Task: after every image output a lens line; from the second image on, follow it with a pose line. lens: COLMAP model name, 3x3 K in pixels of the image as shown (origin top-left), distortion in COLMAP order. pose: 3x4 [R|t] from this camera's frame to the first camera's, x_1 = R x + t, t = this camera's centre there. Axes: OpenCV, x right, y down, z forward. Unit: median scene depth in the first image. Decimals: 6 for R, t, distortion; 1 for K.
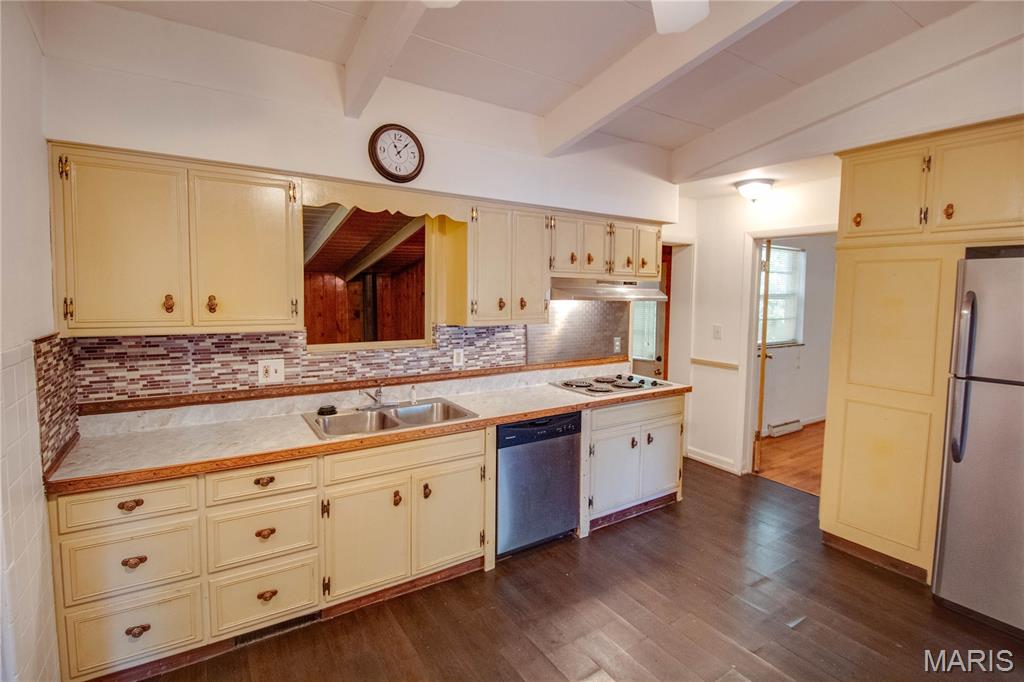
lens RADIAL K [[487.0, 0, 515.4], [0, 487.0, 324.9], [0, 0, 1]] dist [0.001537, -0.012039]
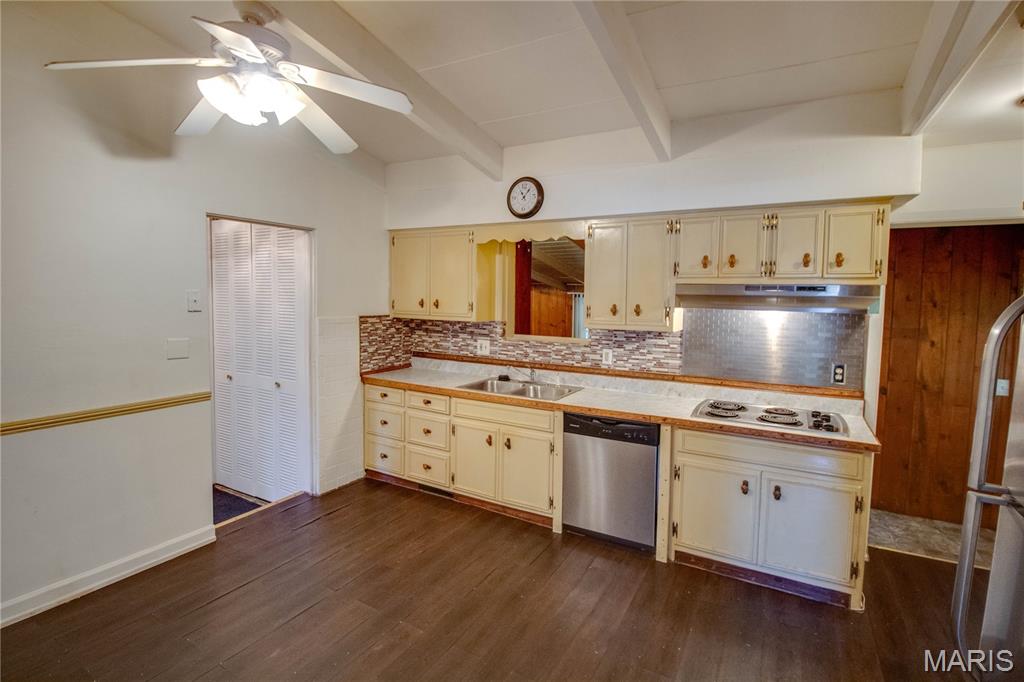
lens RADIAL K [[487.0, 0, 515.4], [0, 487.0, 324.9], [0, 0, 1]] dist [0.001537, -0.012039]
pose [[0.454684, 0.049934, -0.889252, 0.898062], [-0.070087, 0.997337, 0.020168, -0.016711], [0.887891, 0.053155, 0.456973, 0.331614]]
